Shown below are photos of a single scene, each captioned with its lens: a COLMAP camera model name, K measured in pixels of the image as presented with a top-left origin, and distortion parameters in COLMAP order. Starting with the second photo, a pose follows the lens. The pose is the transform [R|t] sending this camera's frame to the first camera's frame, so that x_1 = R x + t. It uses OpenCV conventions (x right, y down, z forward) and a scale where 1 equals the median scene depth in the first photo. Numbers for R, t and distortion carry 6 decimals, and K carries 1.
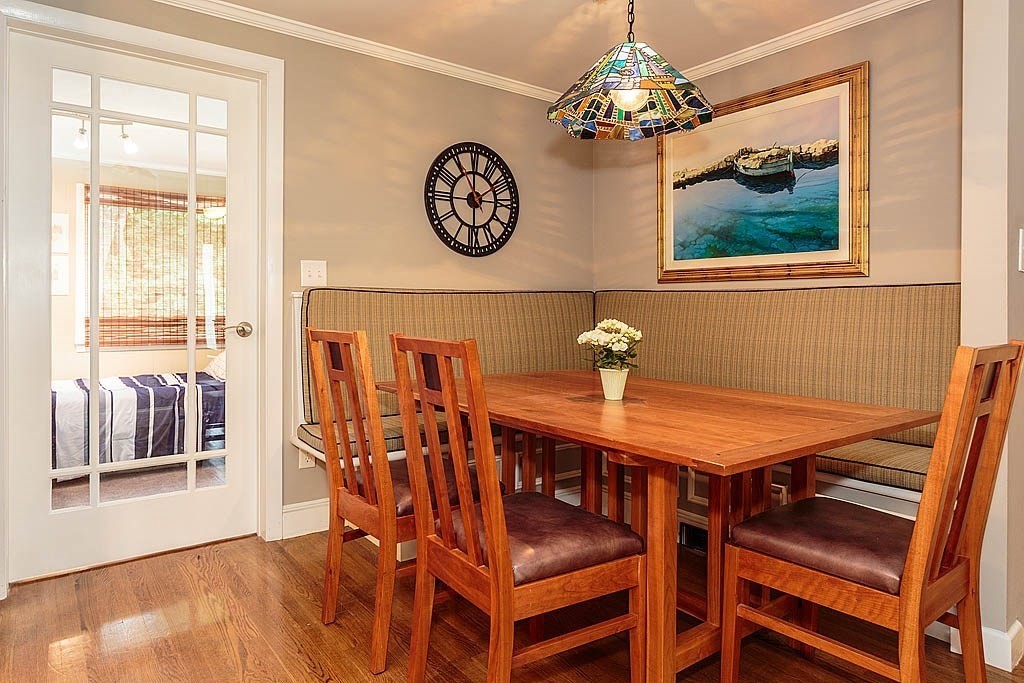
lens RADIAL K [[635.3, 0, 512.2], [0, 635.3, 301.5], [0, 0, 1]] dist [-0.001961, -0.000075]
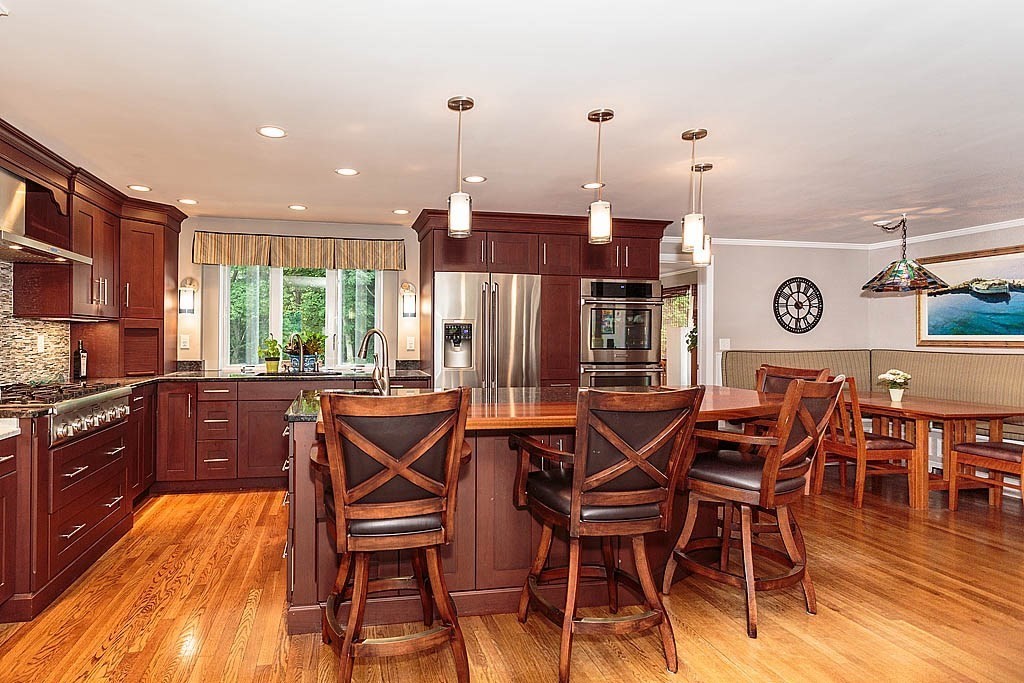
lens RADIAL K [[462.8, 0, 512.0], [0, 462.8, 341.5], [0, 0, 1]] dist [0.002615, 0.000530]
pose [[0.885080, -0.002578, -0.465432, -0.186363], [0.002890, 0.999996, -0.000043, -0.049211], [0.465430, -0.001307, 0.885084, -0.749807]]
